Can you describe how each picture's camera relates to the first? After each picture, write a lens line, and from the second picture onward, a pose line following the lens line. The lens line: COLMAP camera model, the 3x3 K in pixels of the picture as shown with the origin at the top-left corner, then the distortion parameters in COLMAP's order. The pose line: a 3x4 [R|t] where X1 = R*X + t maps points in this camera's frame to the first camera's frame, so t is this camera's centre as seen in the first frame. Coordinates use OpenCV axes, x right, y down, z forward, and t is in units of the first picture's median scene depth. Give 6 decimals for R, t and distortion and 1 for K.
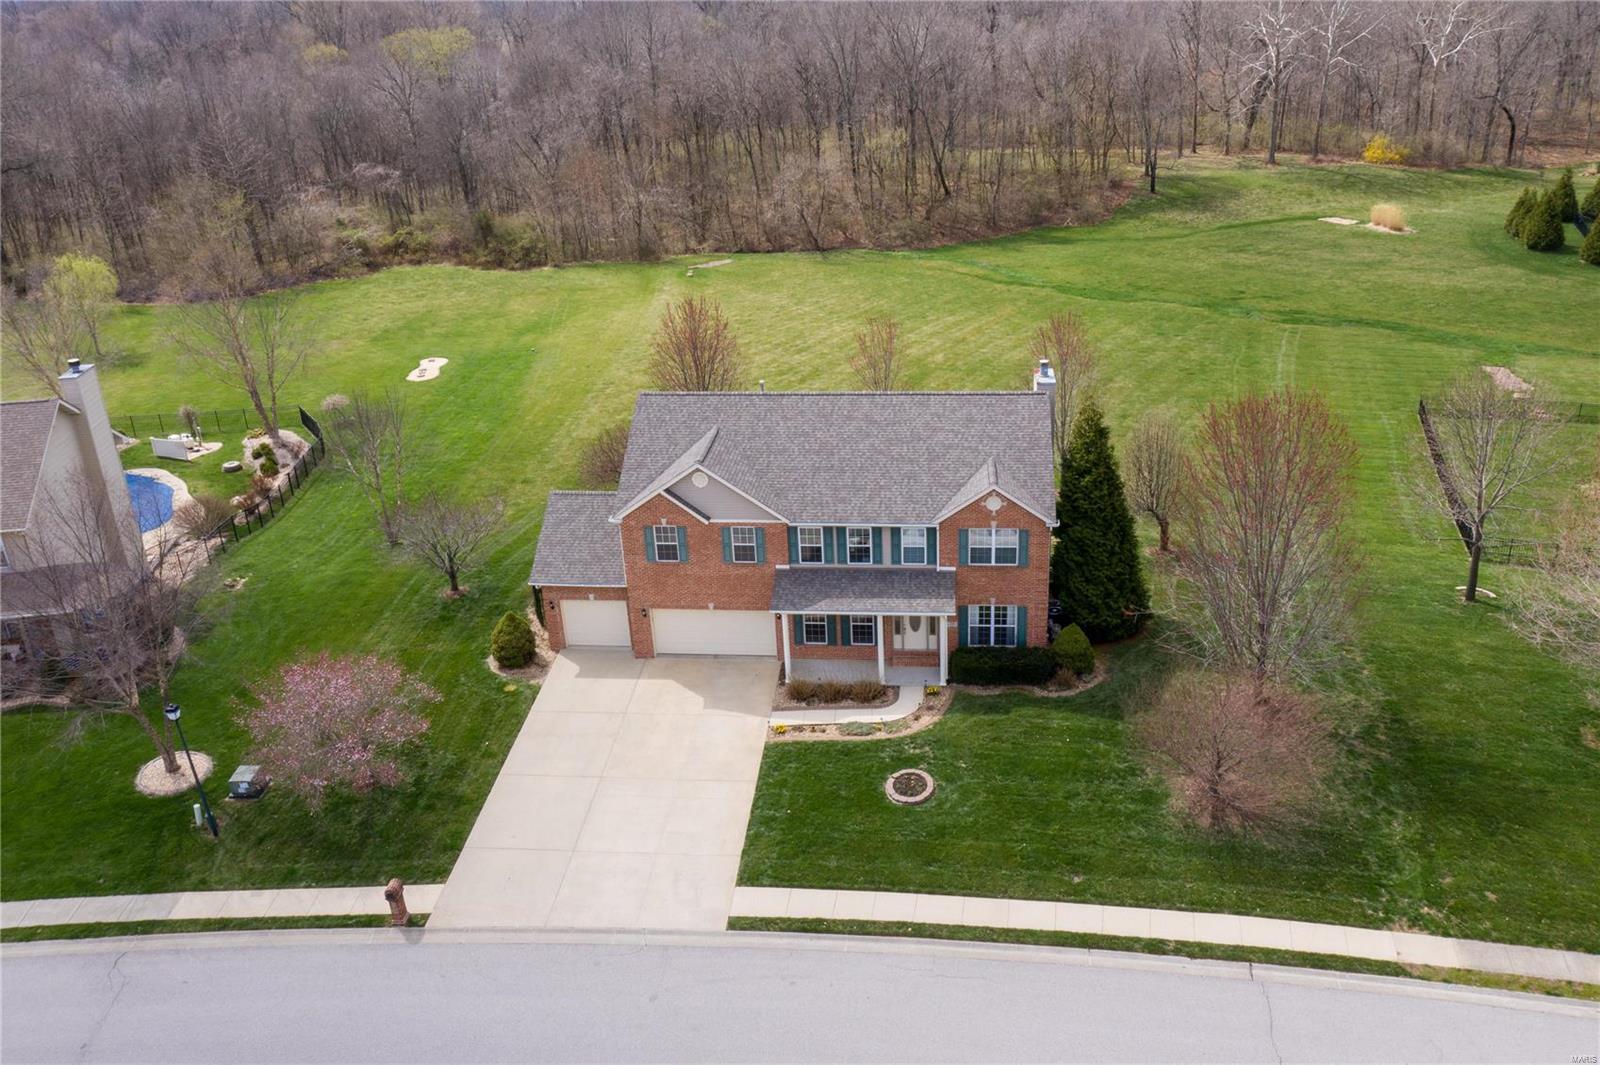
lens RADIAL K [[1240.7, 0, 839.7], [0, 1240.7, 536.2], [0, 0, 1]] dist [0.003871, -0.002603]
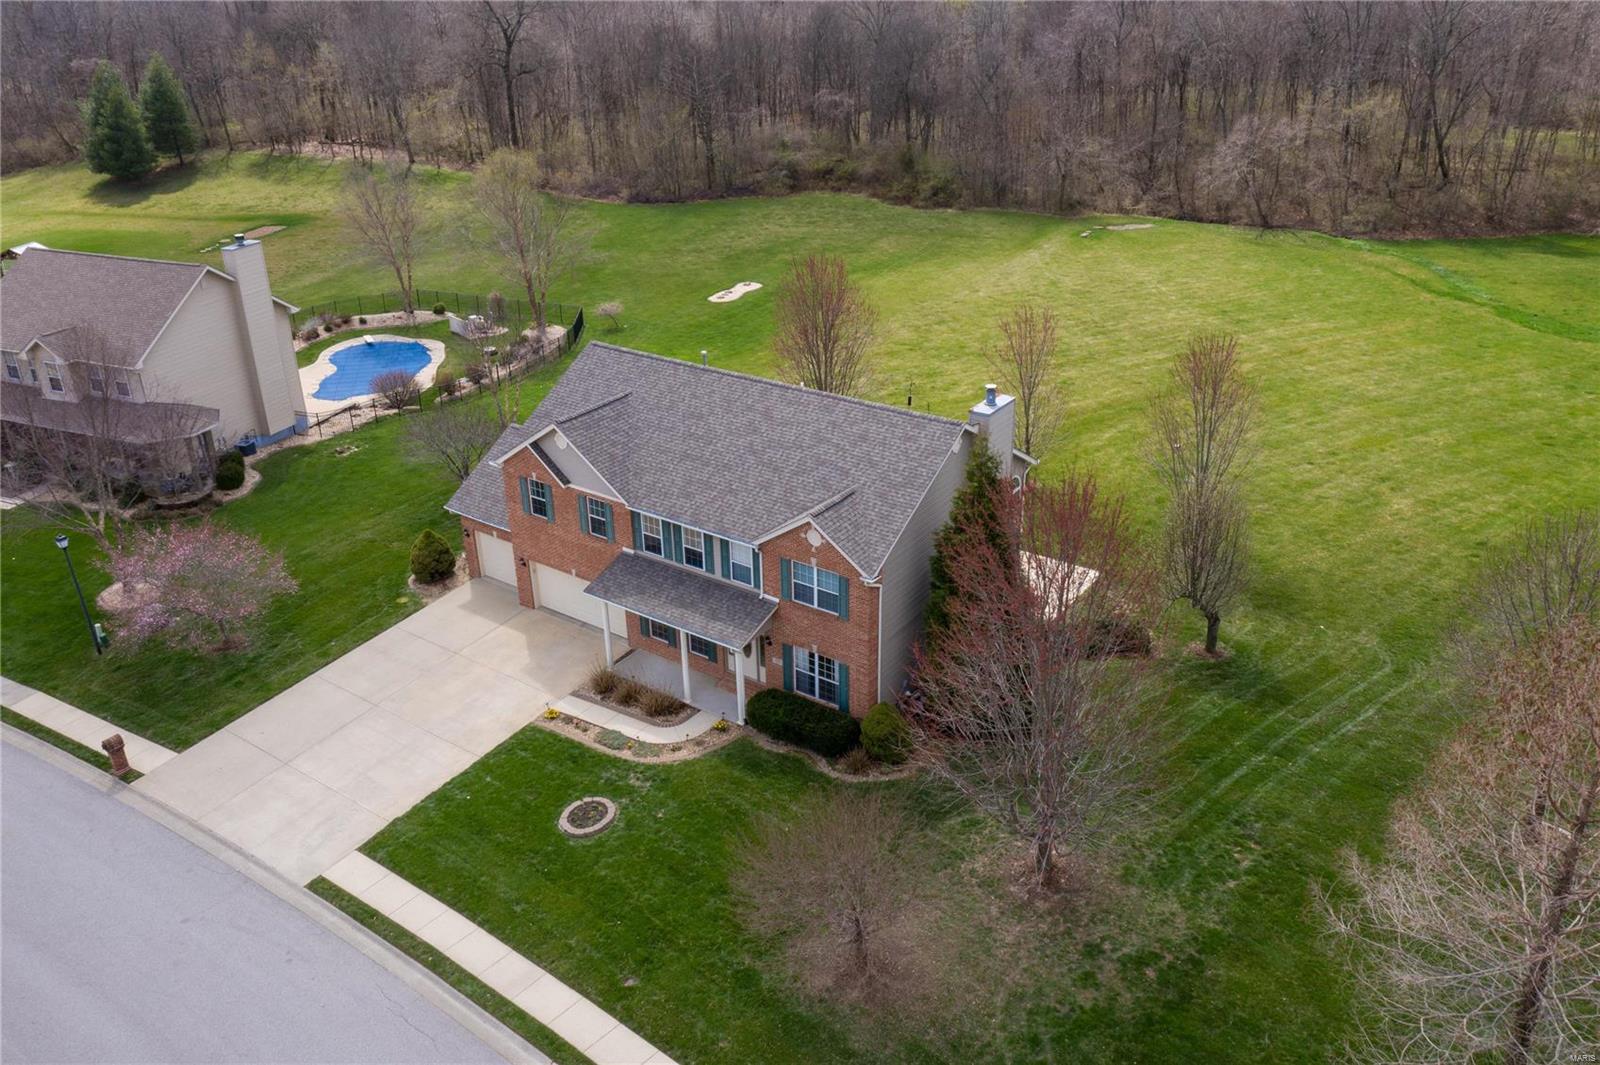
lens RADIAL K [[1233.0, 0, 768.6], [0, 1233.0, 534.3], [0, 0, 1]] dist [-0.000430, 0.002109]
pose [[0.859331, 0.237391, -0.452985, 0.463893], [-0.216248, 0.971326, 0.098802, -0.102007], [0.463451, 0.013053, 0.886026, 0.226583]]
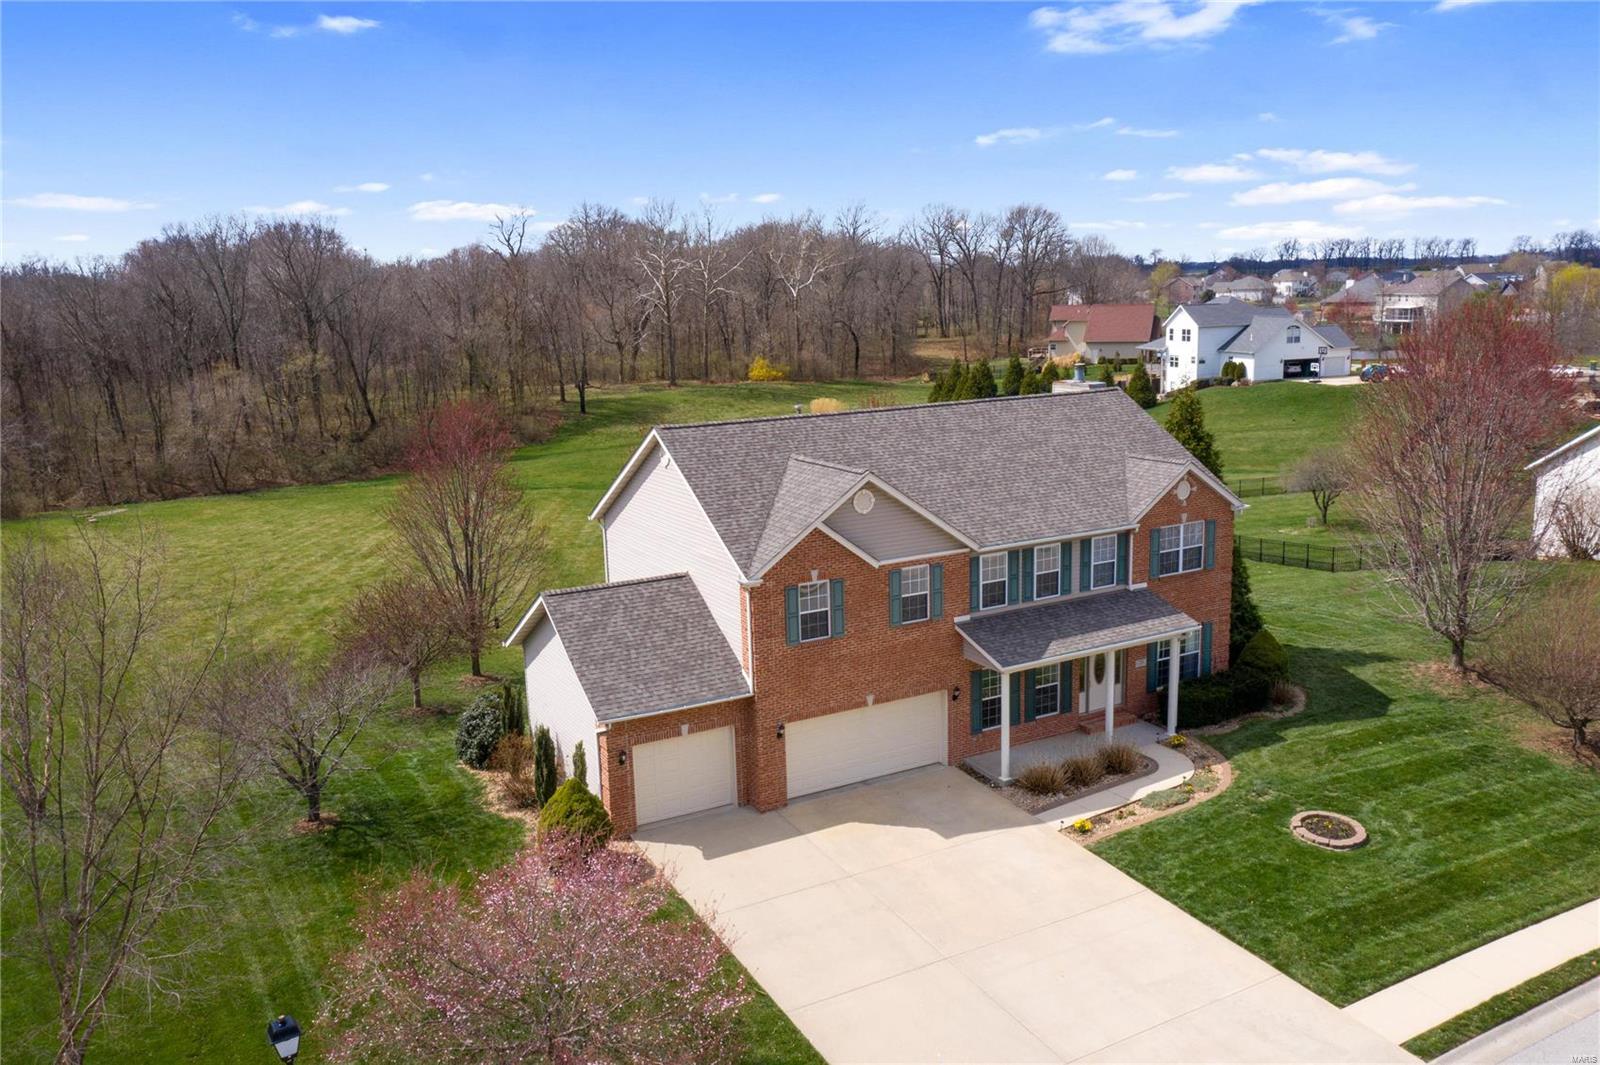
lens RADIAL K [[1240.7, 0, 839.7], [0, 1240.7, 536.2], [0, 0, 1]] dist [0.003871, -0.002603]
pose [[0.830993, -0.108507, 0.545597, -0.485994], [0.230091, 0.960005, -0.159527, 0.076420], [-0.506466, 0.258102, 0.822724, 0.442353]]
